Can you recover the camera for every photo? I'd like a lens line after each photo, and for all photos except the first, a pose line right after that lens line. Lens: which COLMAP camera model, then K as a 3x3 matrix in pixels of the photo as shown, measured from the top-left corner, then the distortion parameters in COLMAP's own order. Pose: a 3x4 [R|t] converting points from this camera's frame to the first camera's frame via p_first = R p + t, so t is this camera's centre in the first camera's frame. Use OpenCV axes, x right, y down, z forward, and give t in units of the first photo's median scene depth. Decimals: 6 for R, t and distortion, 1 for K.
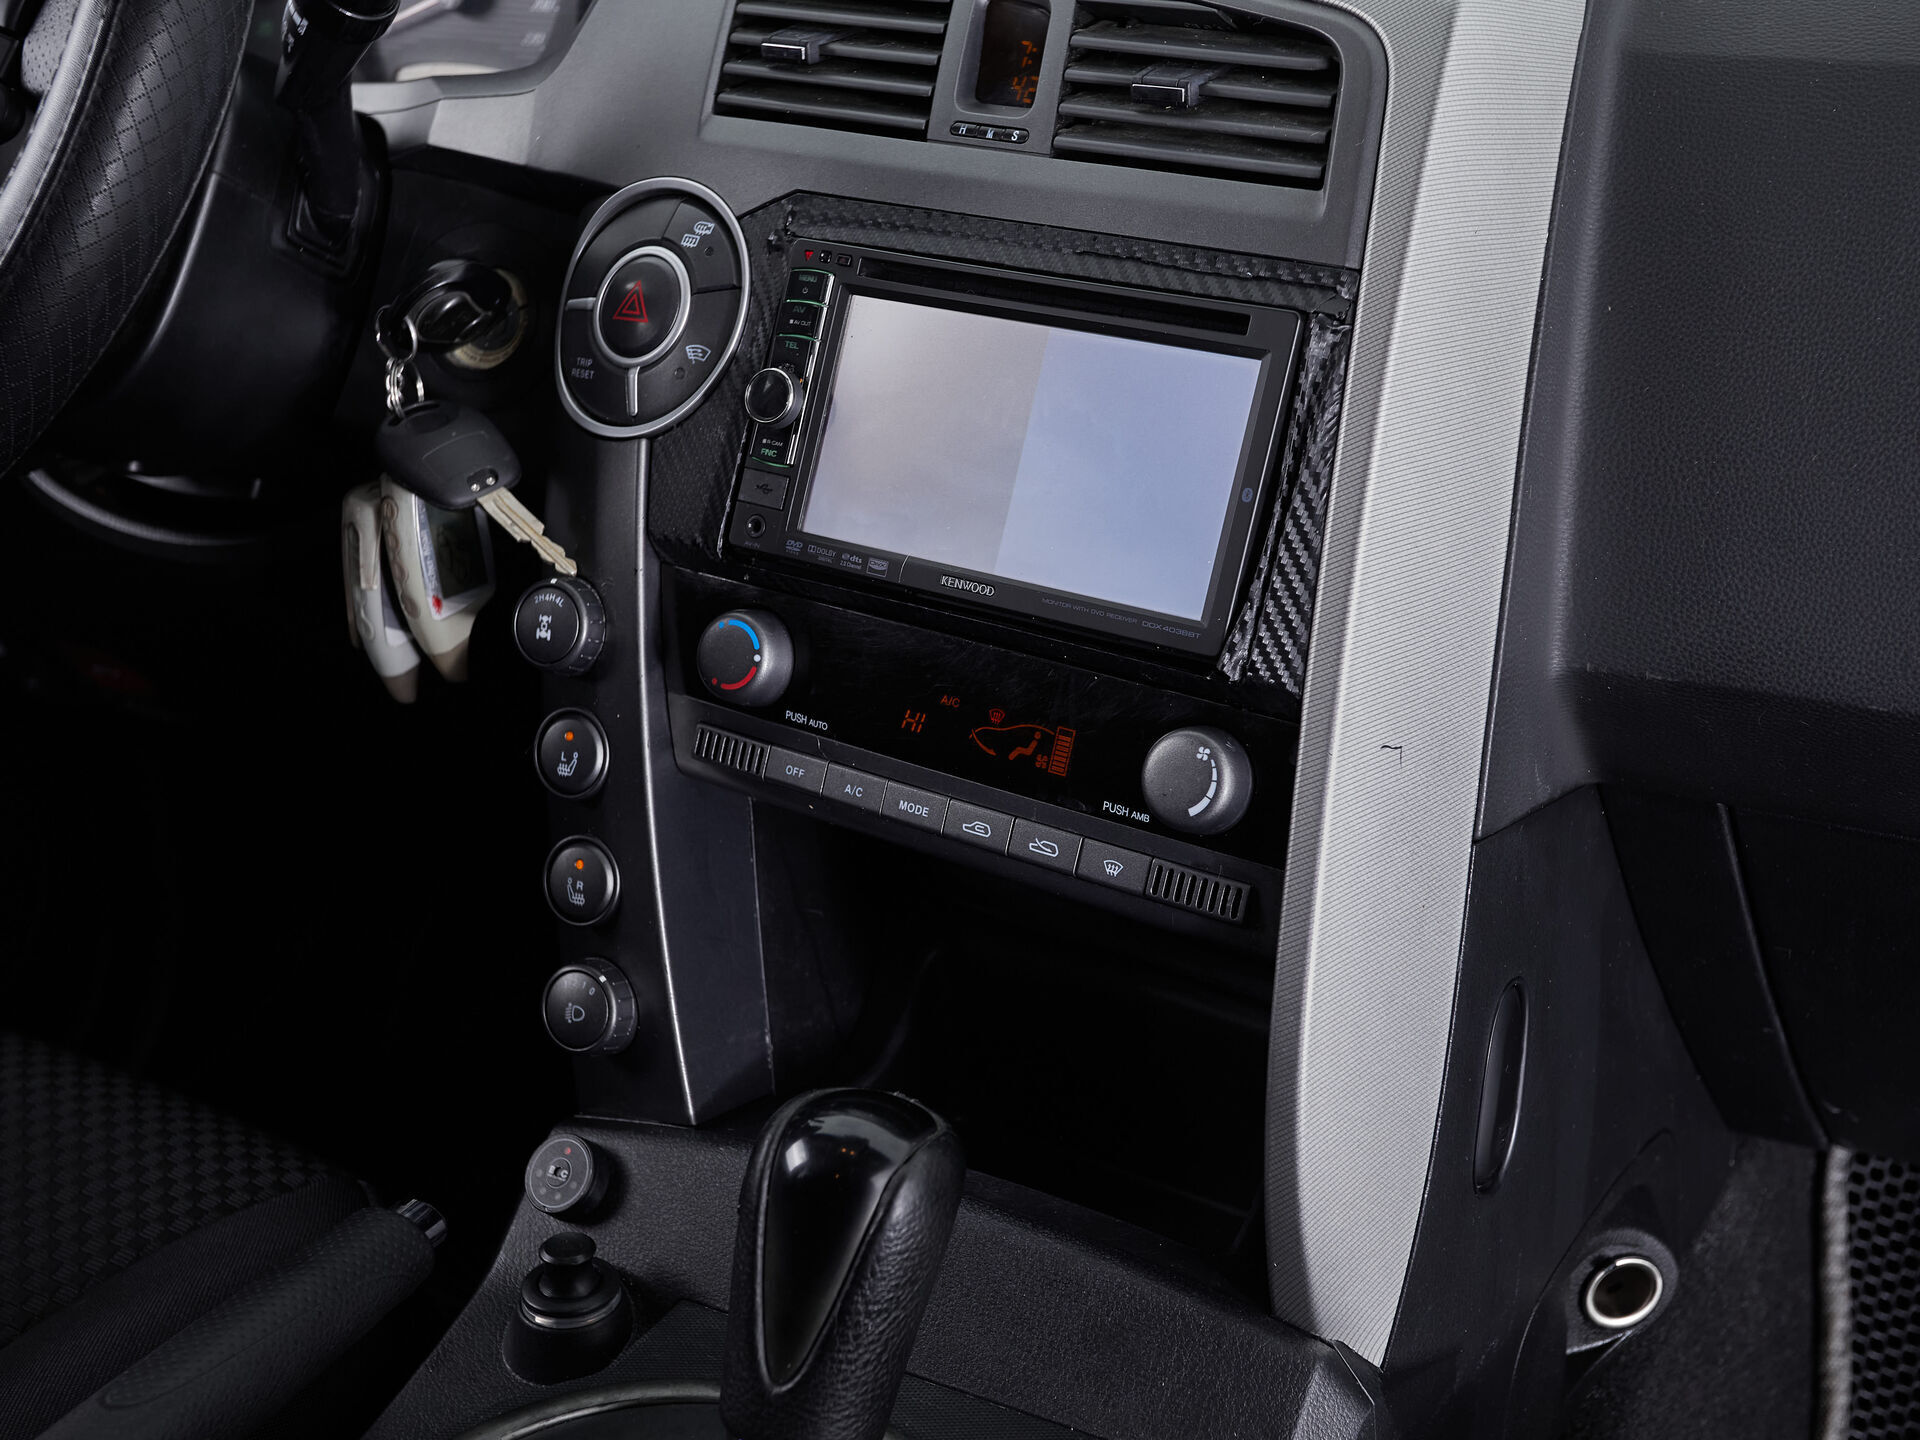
lens RADIAL K [[2279.2, 0, 962.9], [0, 2279.2, 718.6], [0, 0, 1]] dist [0.000859, 0.000000]
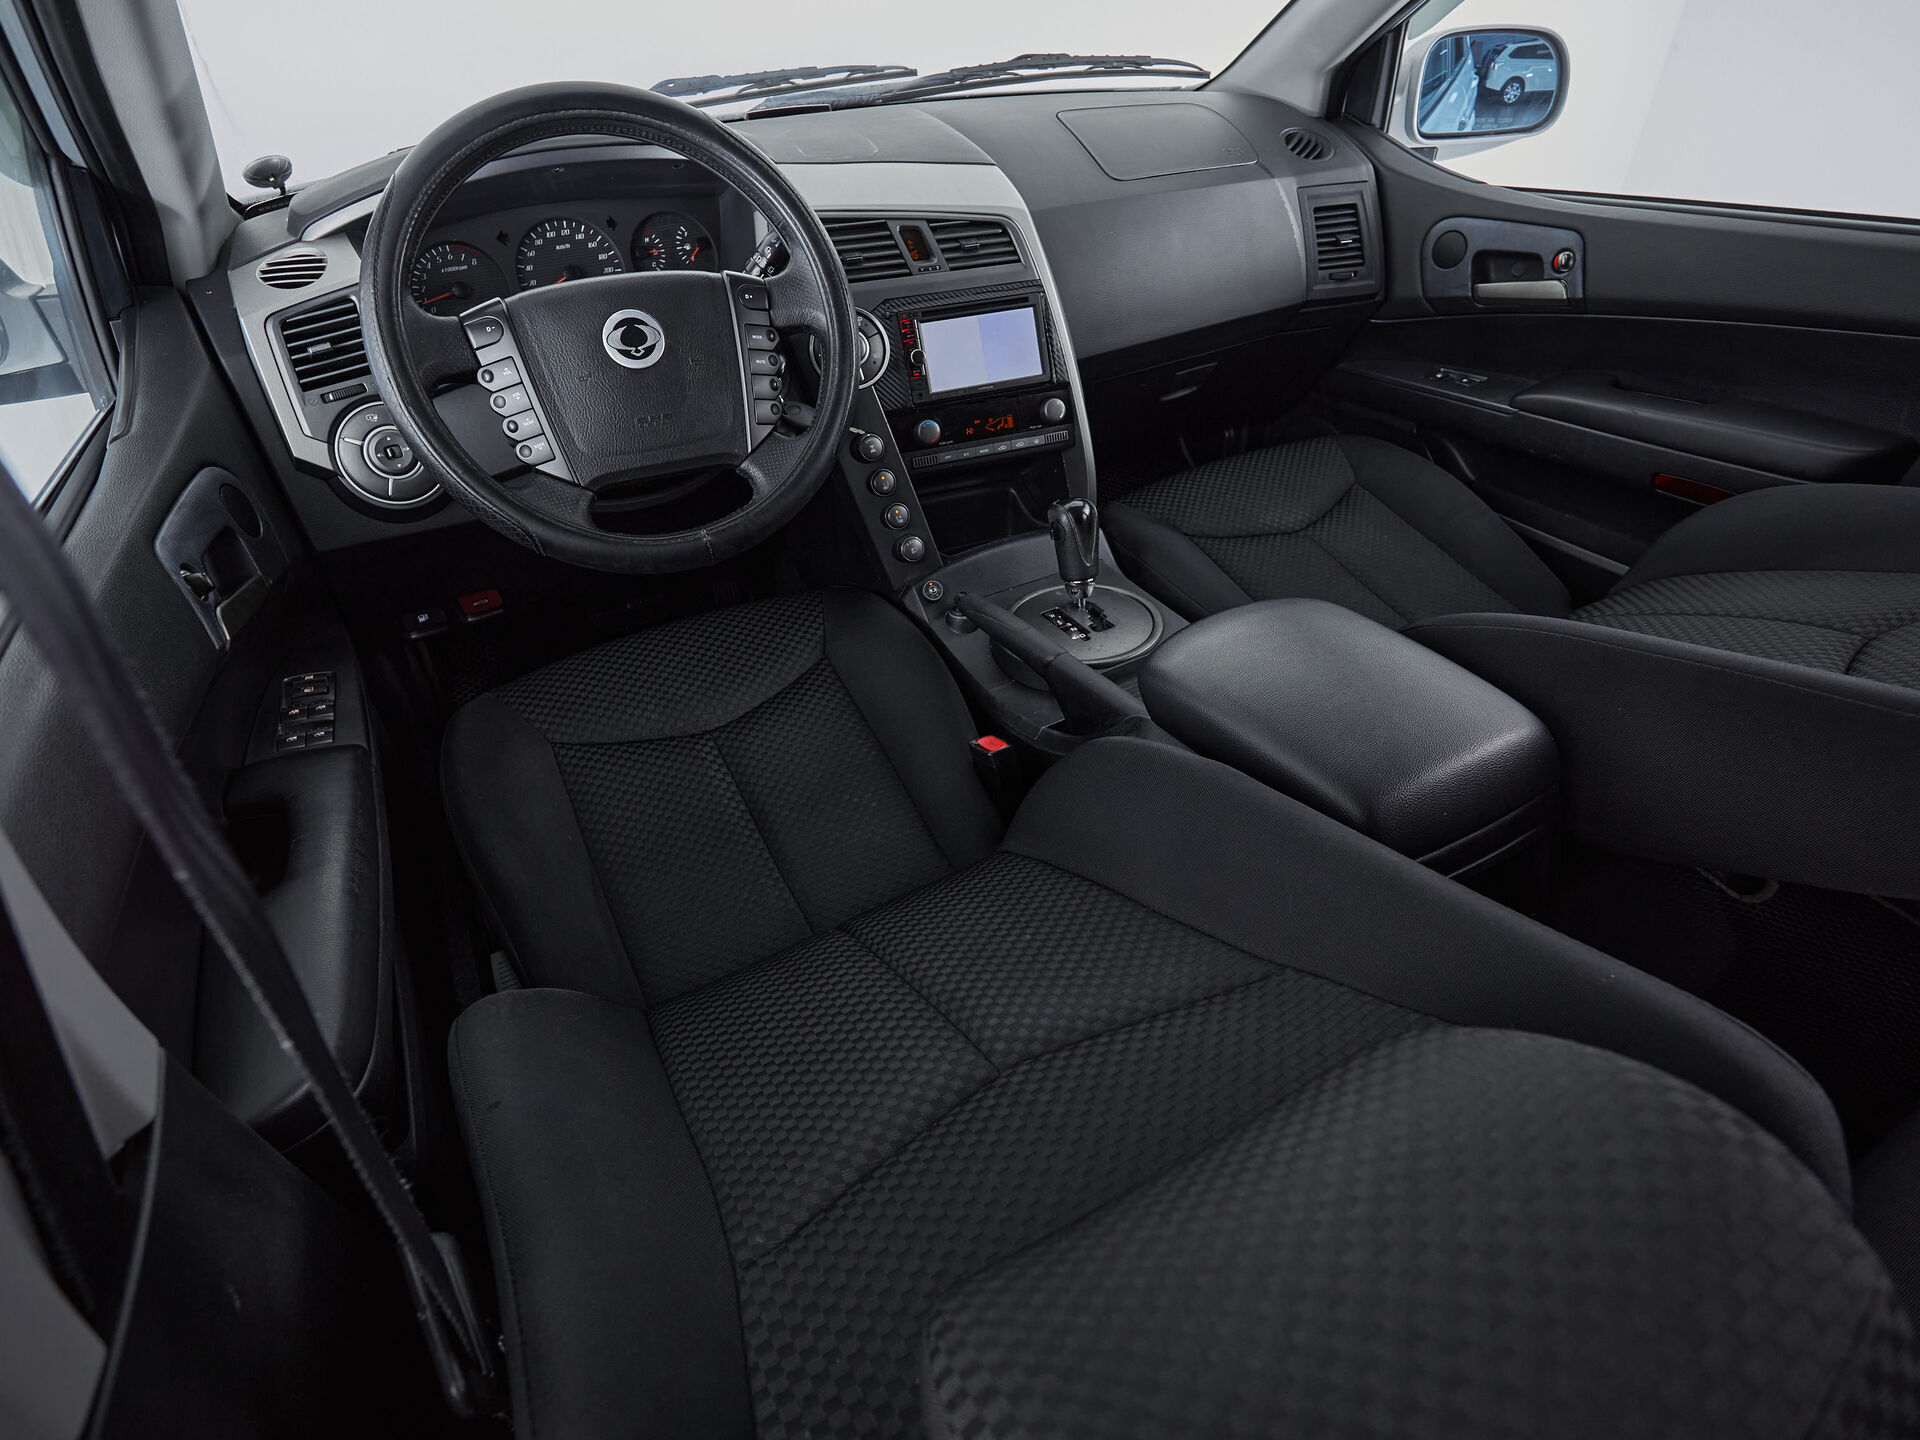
lens RADIAL K [[1048.8, 0, 951.2], [0, 1048.8, 711.2], [0, 0, 1]] dist [-0.002536, -0.006437]
pose [[0.552286, -0.516313, 0.654524, -1.408843], [0.346252, 0.856270, 0.383290, -0.276729], [-0.758346, 0.014944, 0.651681, -0.106831]]
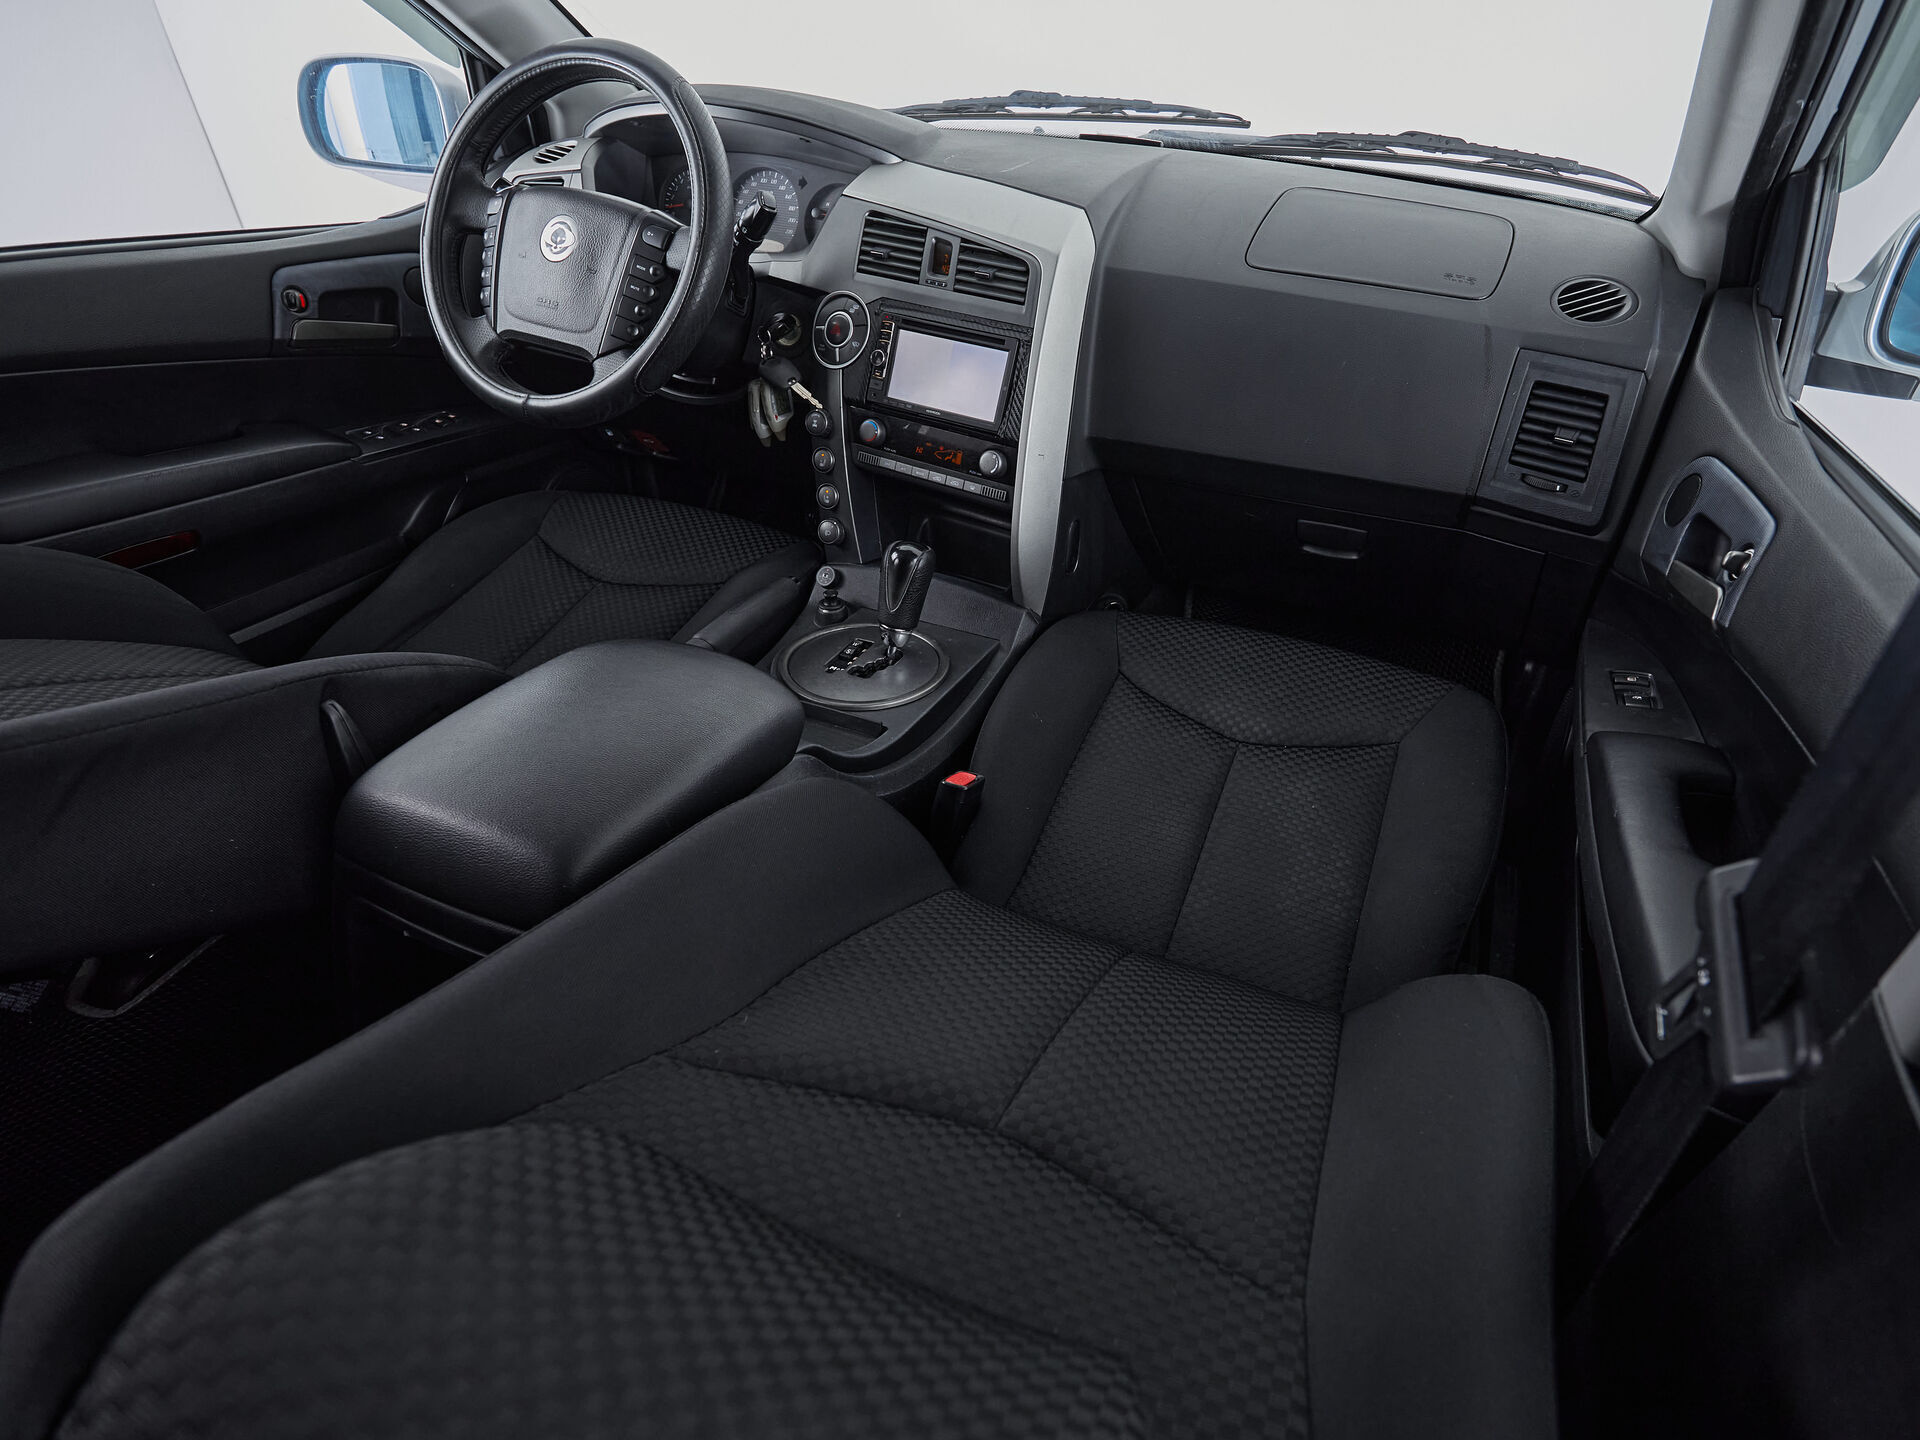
lens RADIAL K [[1048.8, 0, 1046.2], [0, 1048.8, 700.3], [0, 0, 1]] dist [-0.002536, -0.006437]
pose [[0.994328, -0.021270, 0.104205, -0.002736], [-0.000768, 0.978335, 0.207026, 0.046157], [-0.106351, -0.205932, 0.972770, -0.763828]]
